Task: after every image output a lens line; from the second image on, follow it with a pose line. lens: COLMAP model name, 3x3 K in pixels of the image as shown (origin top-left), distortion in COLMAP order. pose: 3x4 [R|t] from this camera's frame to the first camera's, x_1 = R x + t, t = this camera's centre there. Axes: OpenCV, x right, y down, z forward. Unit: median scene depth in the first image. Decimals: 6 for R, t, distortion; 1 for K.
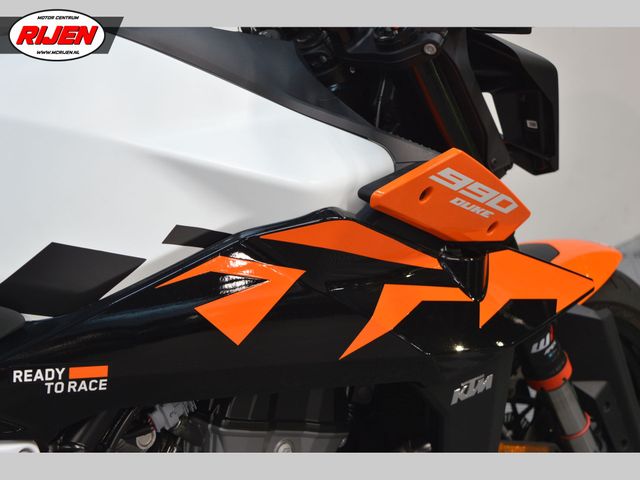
lens RADIAL K [[1473.2, 0, 320.0], [0, 1473.2, 240.0], [0, 0, 1]] dist [0.079962, 0.105146]
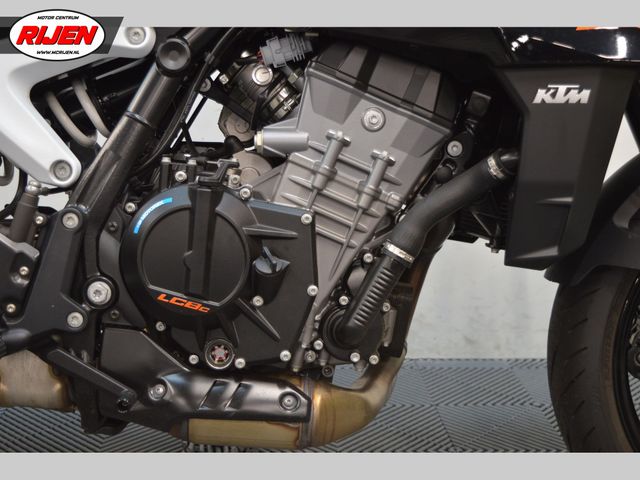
lens RADIAL K [[951.5, 0, 320.0], [0, 951.5, 240.0], [0, 0, 1]] dist [-0.016414, -0.002035]
pose [[0.756139, 0.163099, -0.633760, 0.436063], [-0.283256, 0.954594, -0.092286, 0.324894], [0.589932, 0.249298, 0.768005, 0.471581]]
